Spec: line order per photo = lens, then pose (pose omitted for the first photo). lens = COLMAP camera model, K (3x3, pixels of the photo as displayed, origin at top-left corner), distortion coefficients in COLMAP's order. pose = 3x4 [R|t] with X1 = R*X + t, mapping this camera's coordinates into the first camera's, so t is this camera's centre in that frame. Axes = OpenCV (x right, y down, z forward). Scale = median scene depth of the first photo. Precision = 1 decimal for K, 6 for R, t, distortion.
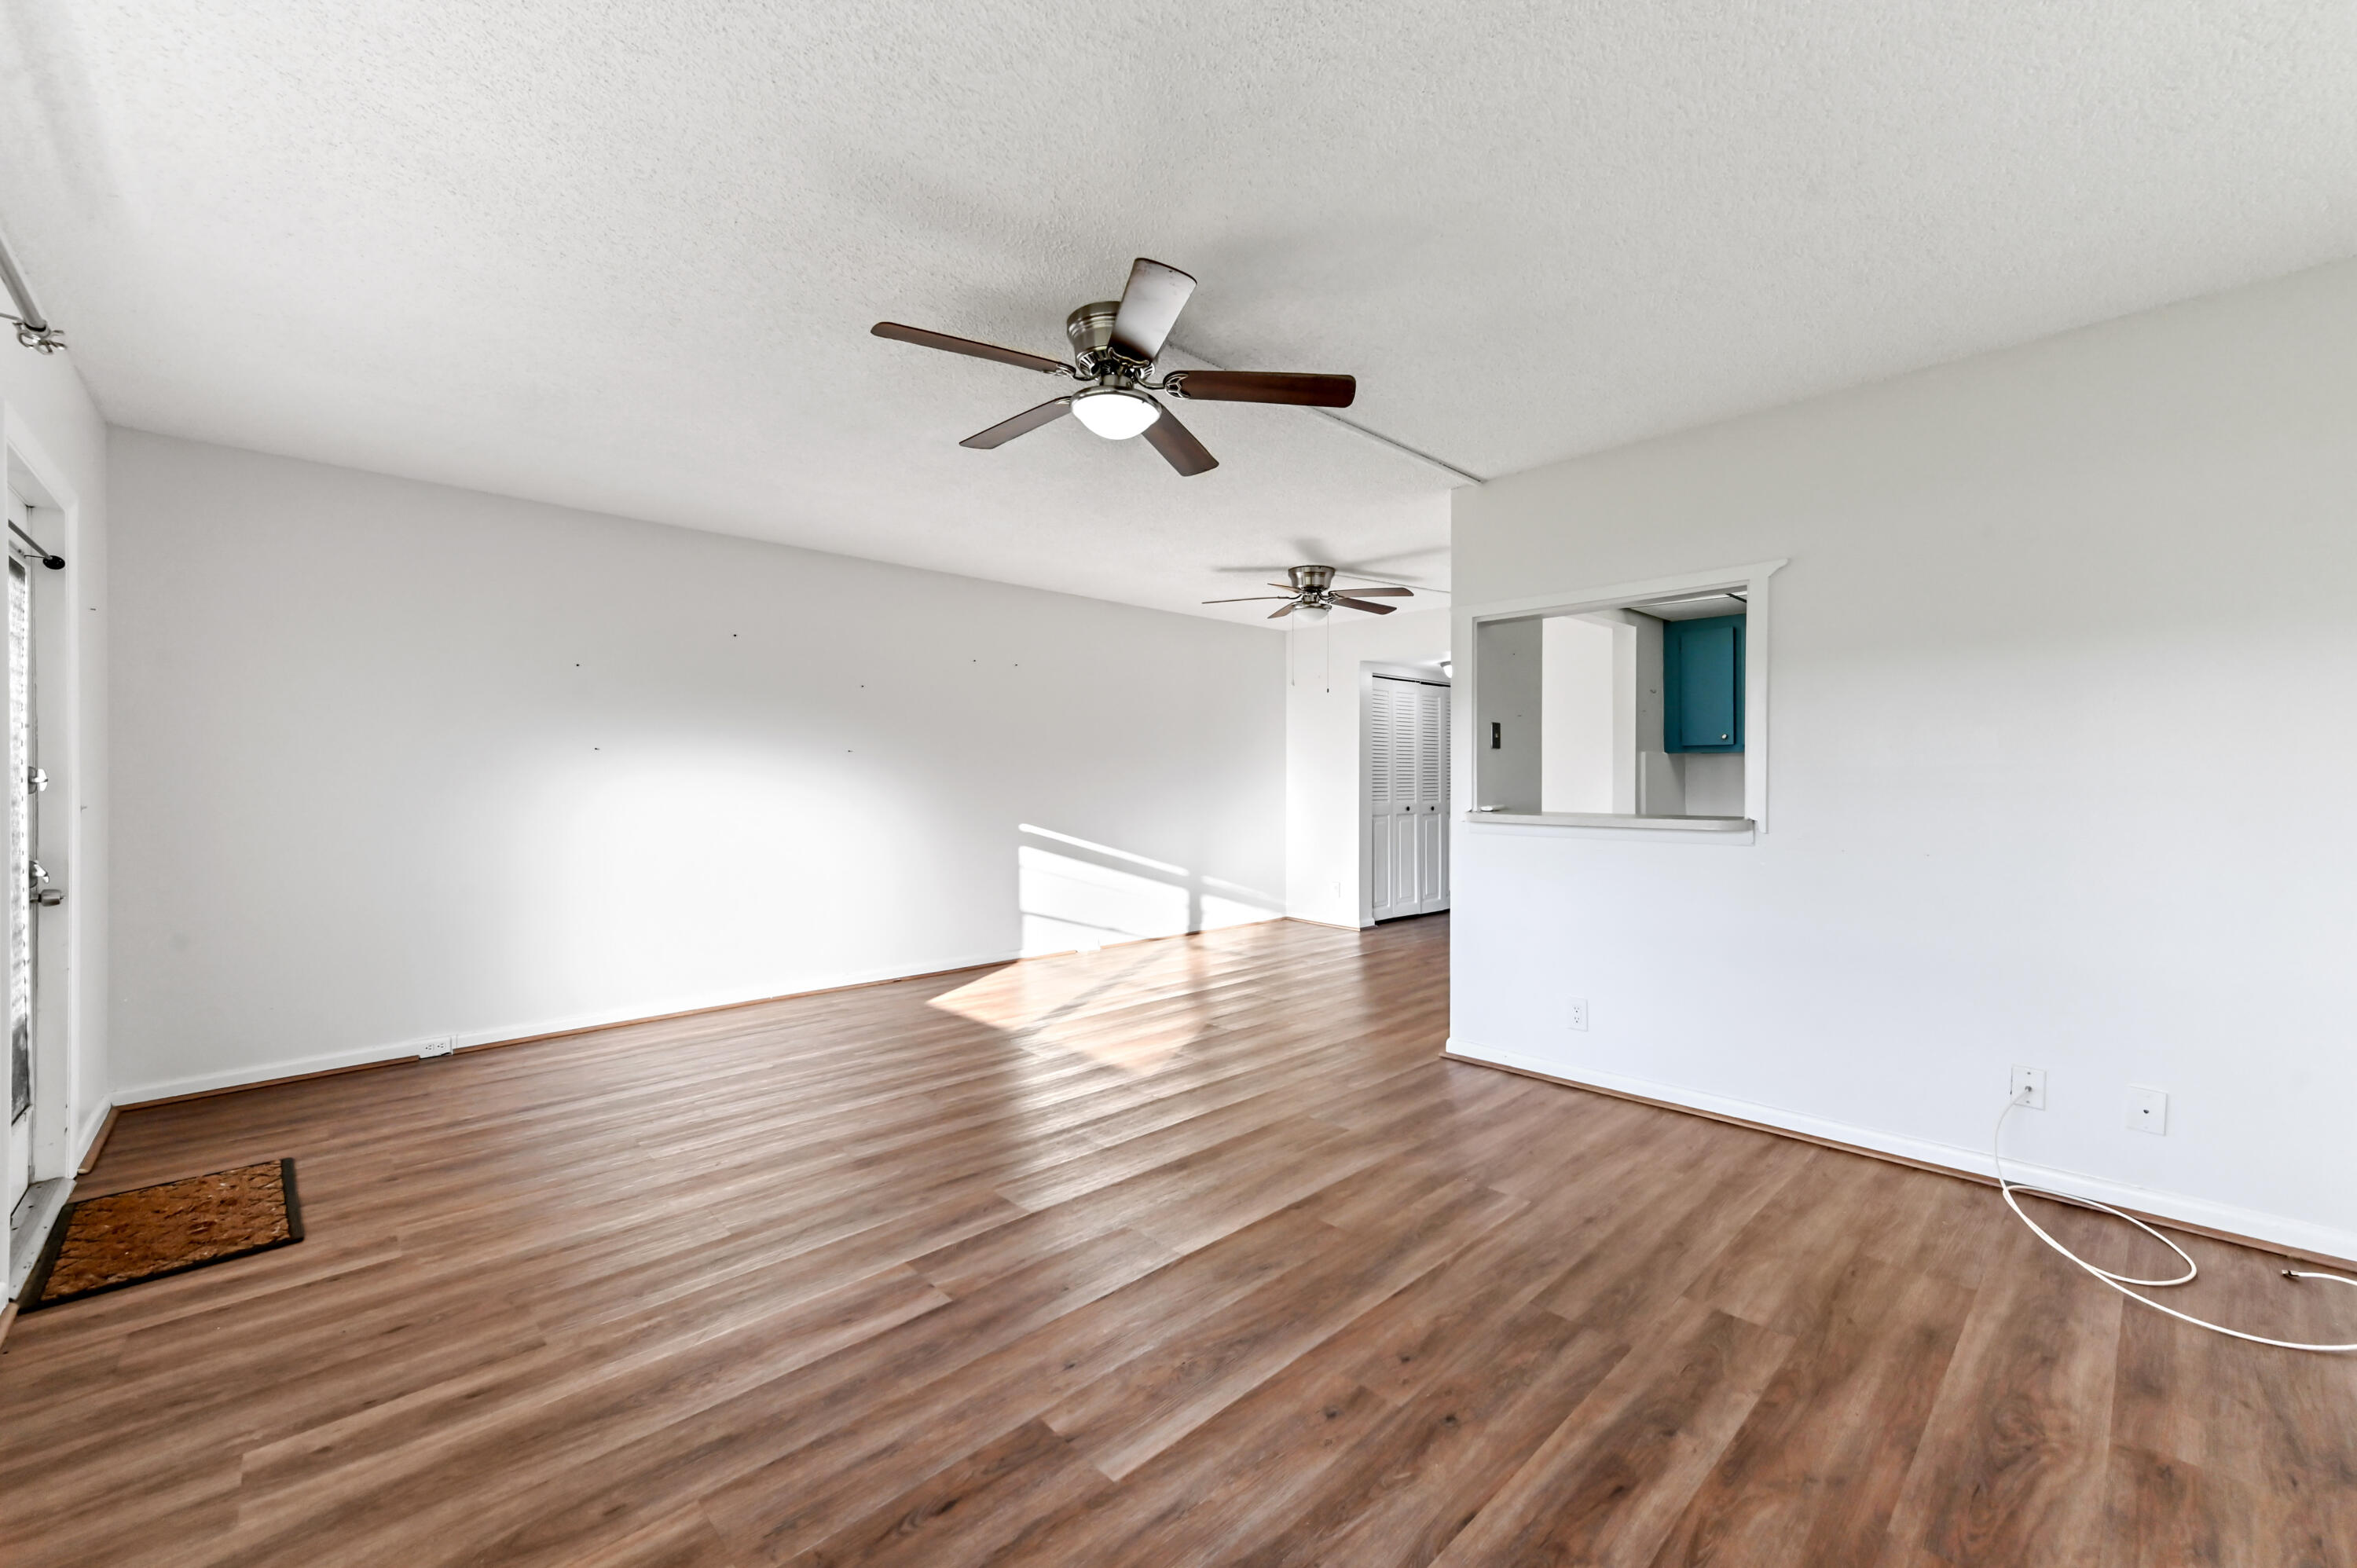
lens RADIAL K [[930.3, 0, 1170.4], [0, 930.3, 783.1], [0, 0, 1]] dist [0.011419, 0.000172]
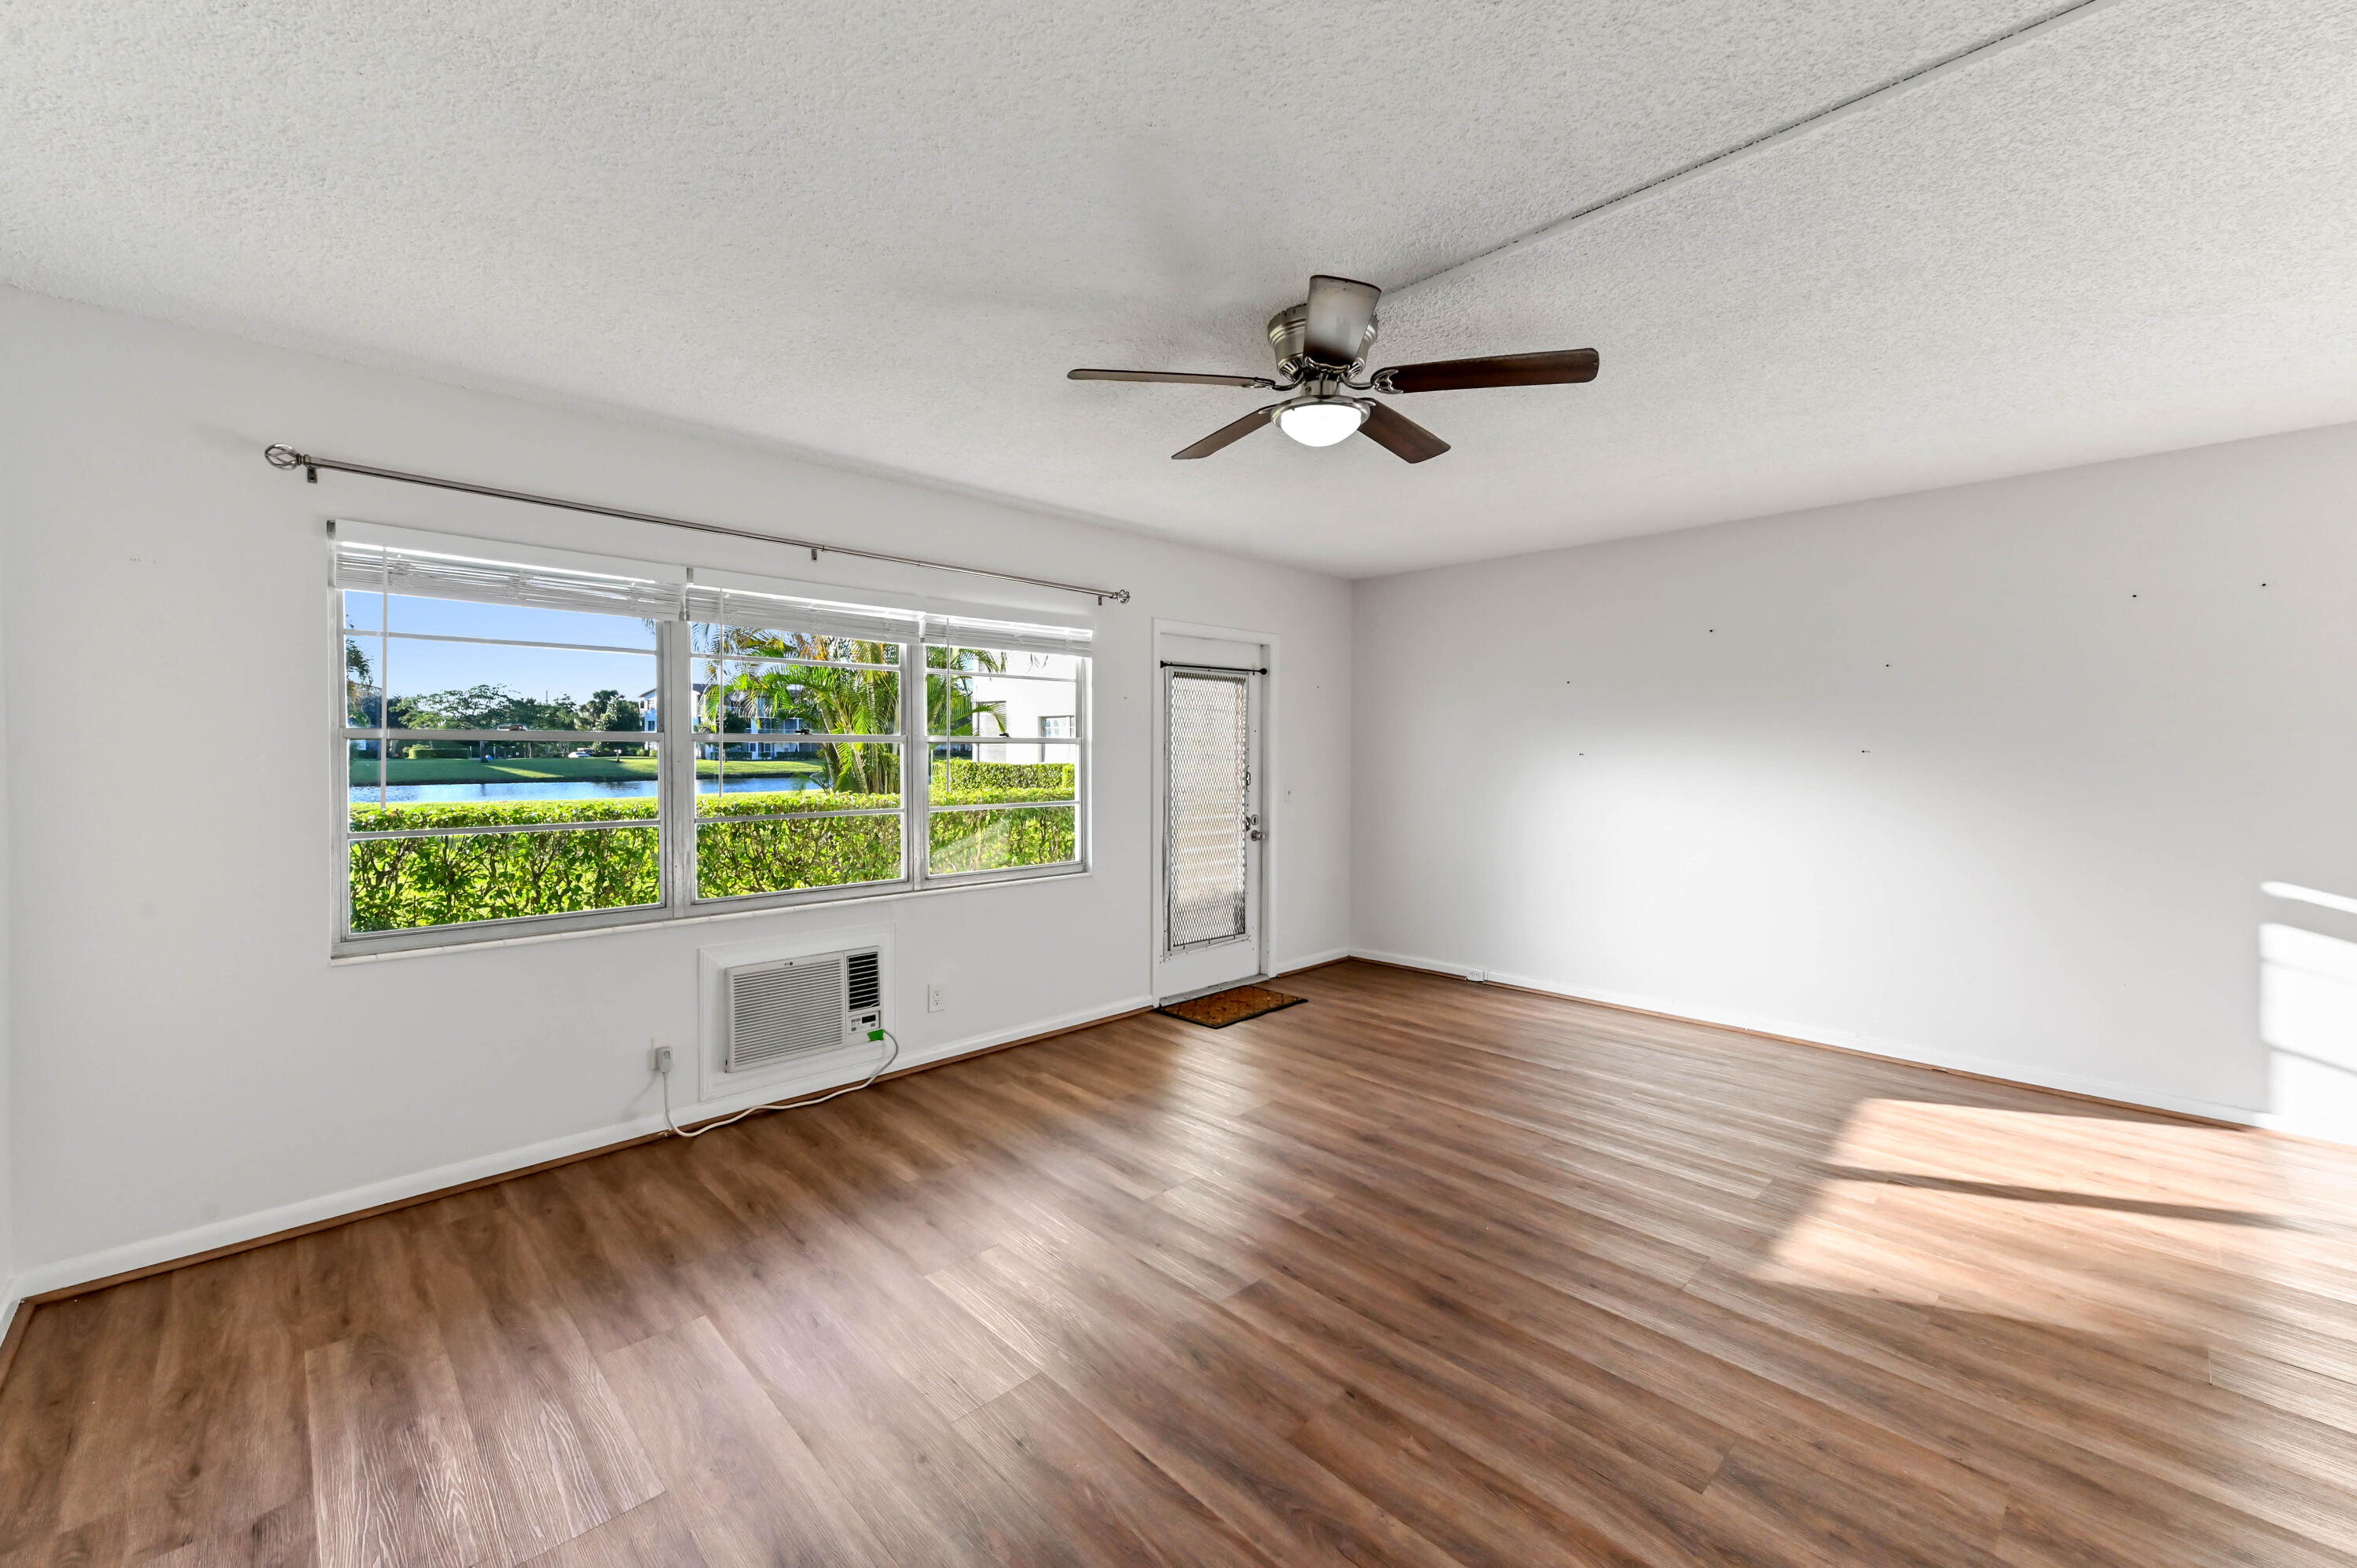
lens RADIAL K [[930.3, 0, 1170.4], [0, 930.3, 783.1], [0, 0, 1]] dist [0.011419, 0.000172]
pose [[0.000759, 0.032246, -0.999480, 0.872635], [-0.003550, 0.999474, 0.032243, -0.063656], [0.999993, 0.003524, 0.000873, 0.848141]]
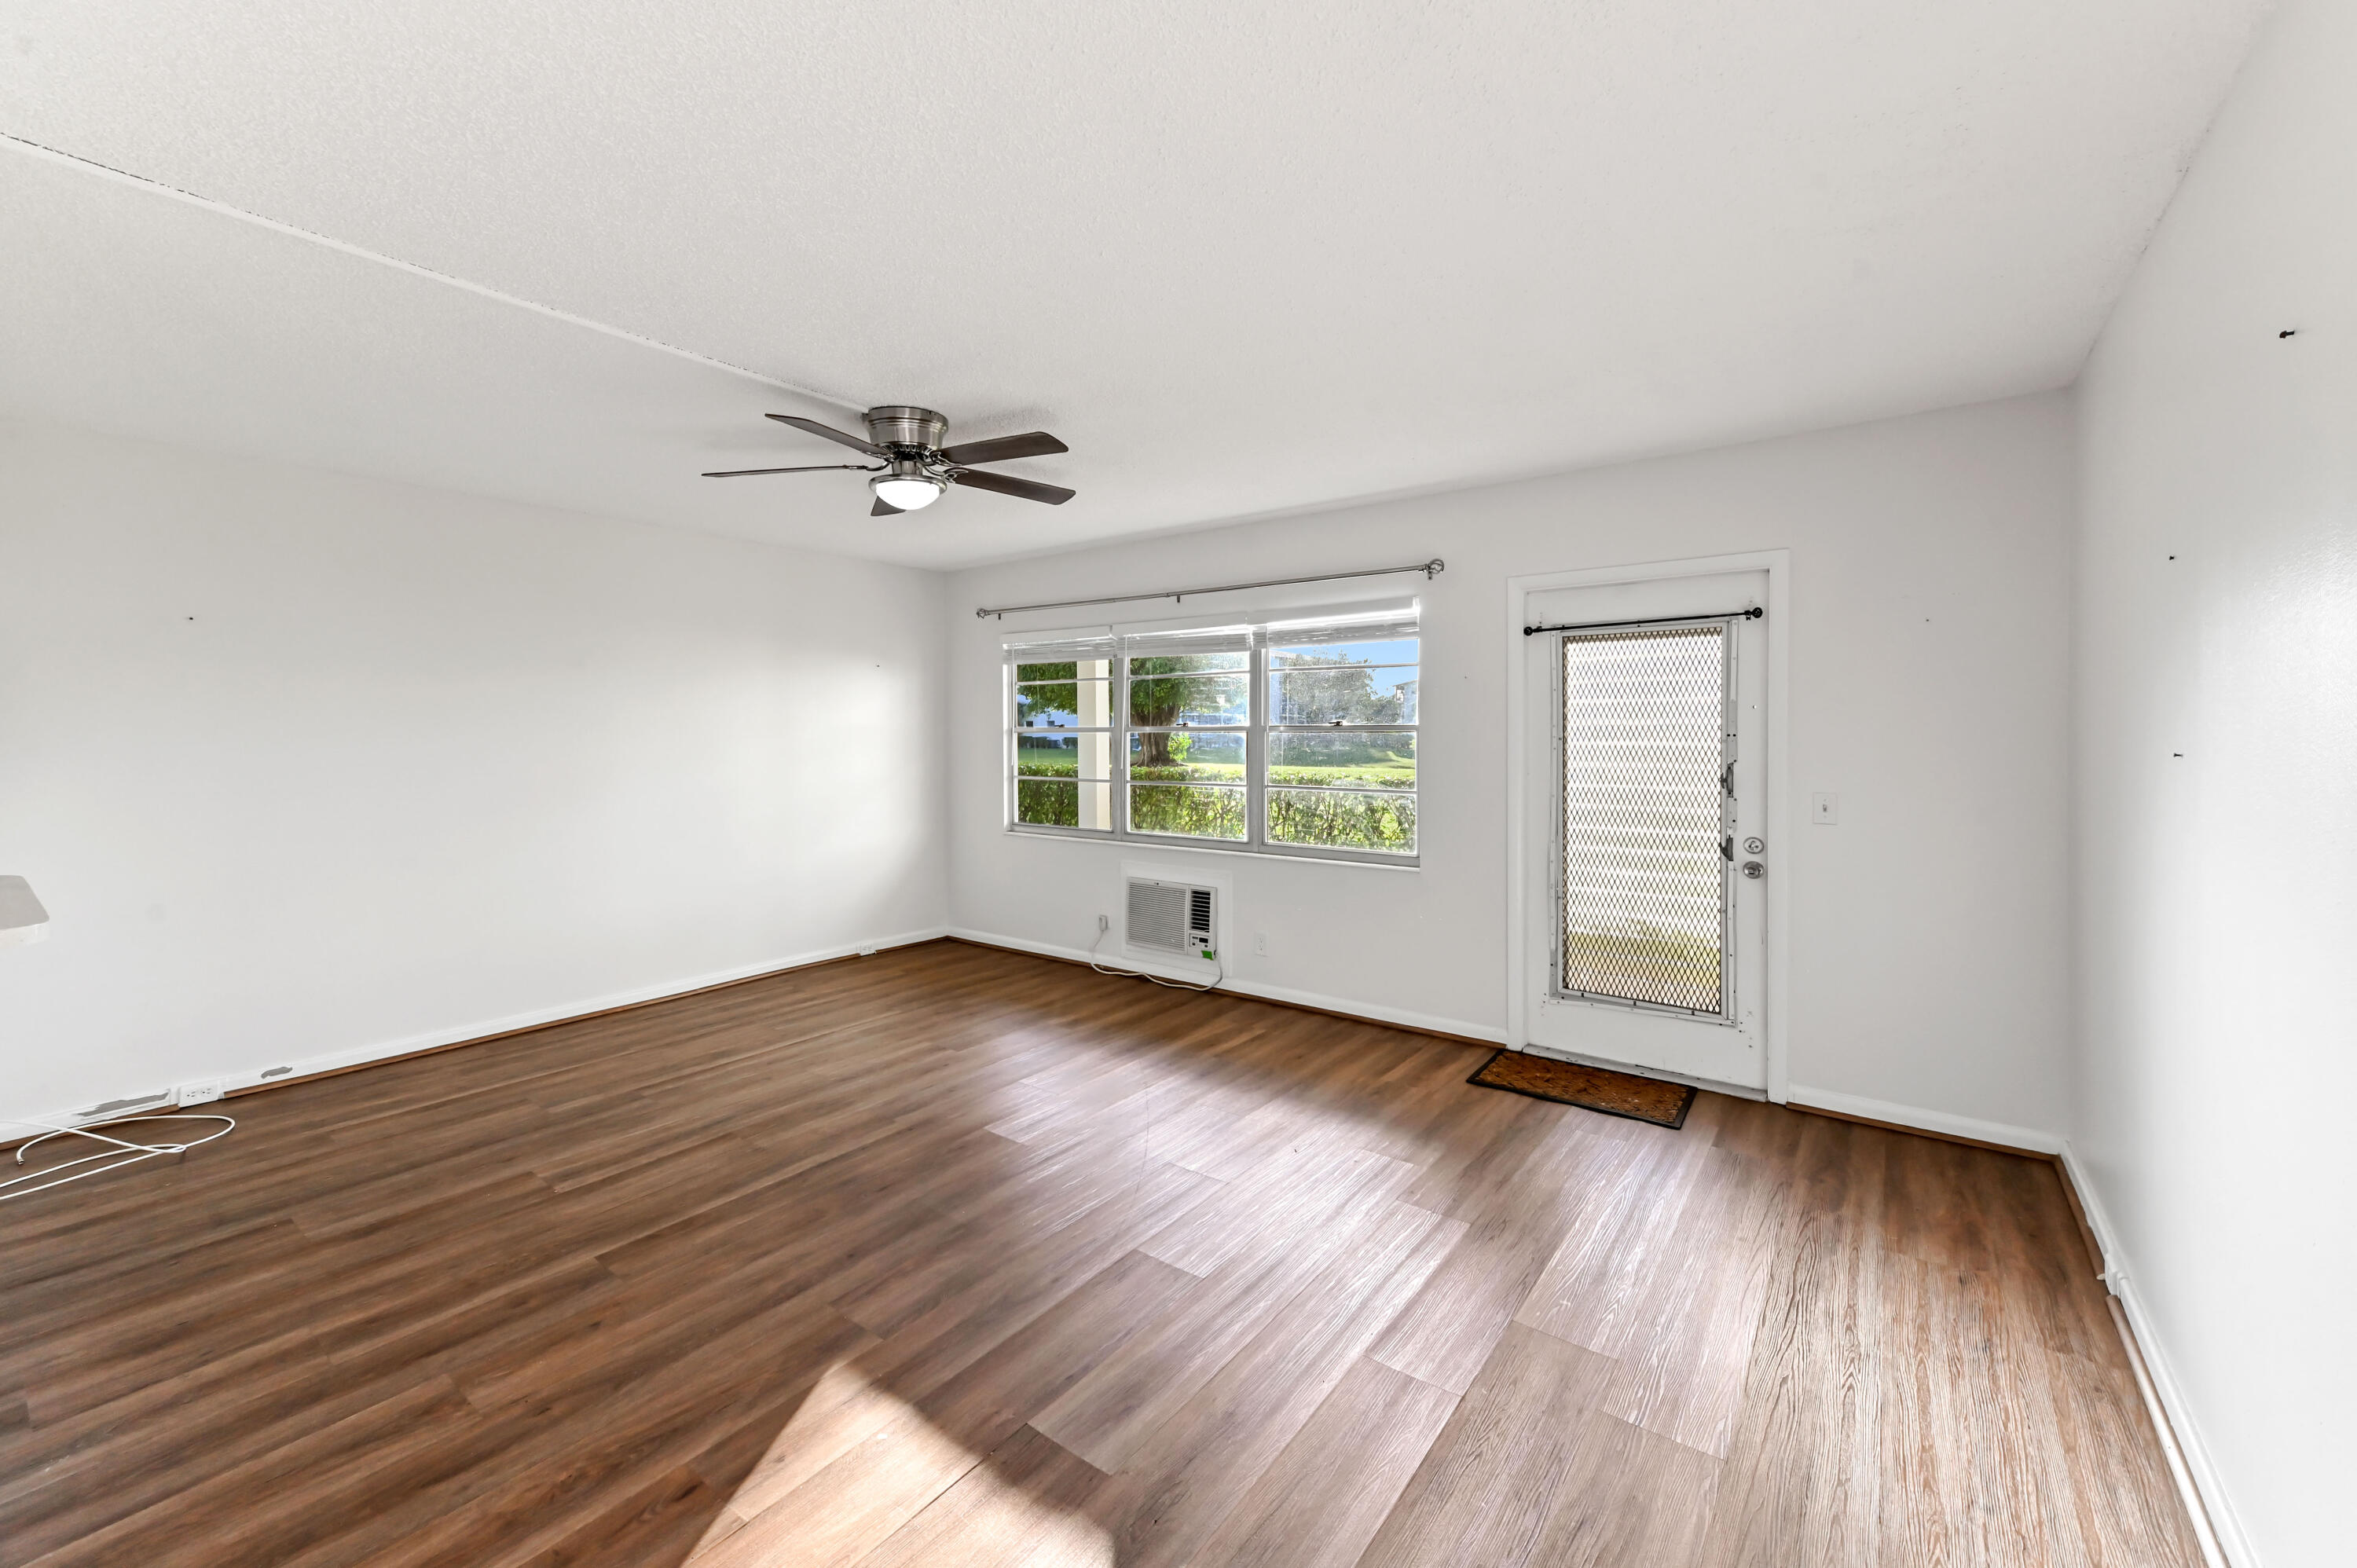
lens RADIAL K [[933.5, 0, 1182.4], [0, 933.5, 751.8], [0, 0, 1]] dist [0.012394, 0.000304]
pose [[-0.985824, 0.006989, -0.167636, -0.203544], [0.002688, 0.999662, 0.025871, -0.086324], [0.167760, 0.025053, -0.985510, 2.260200]]
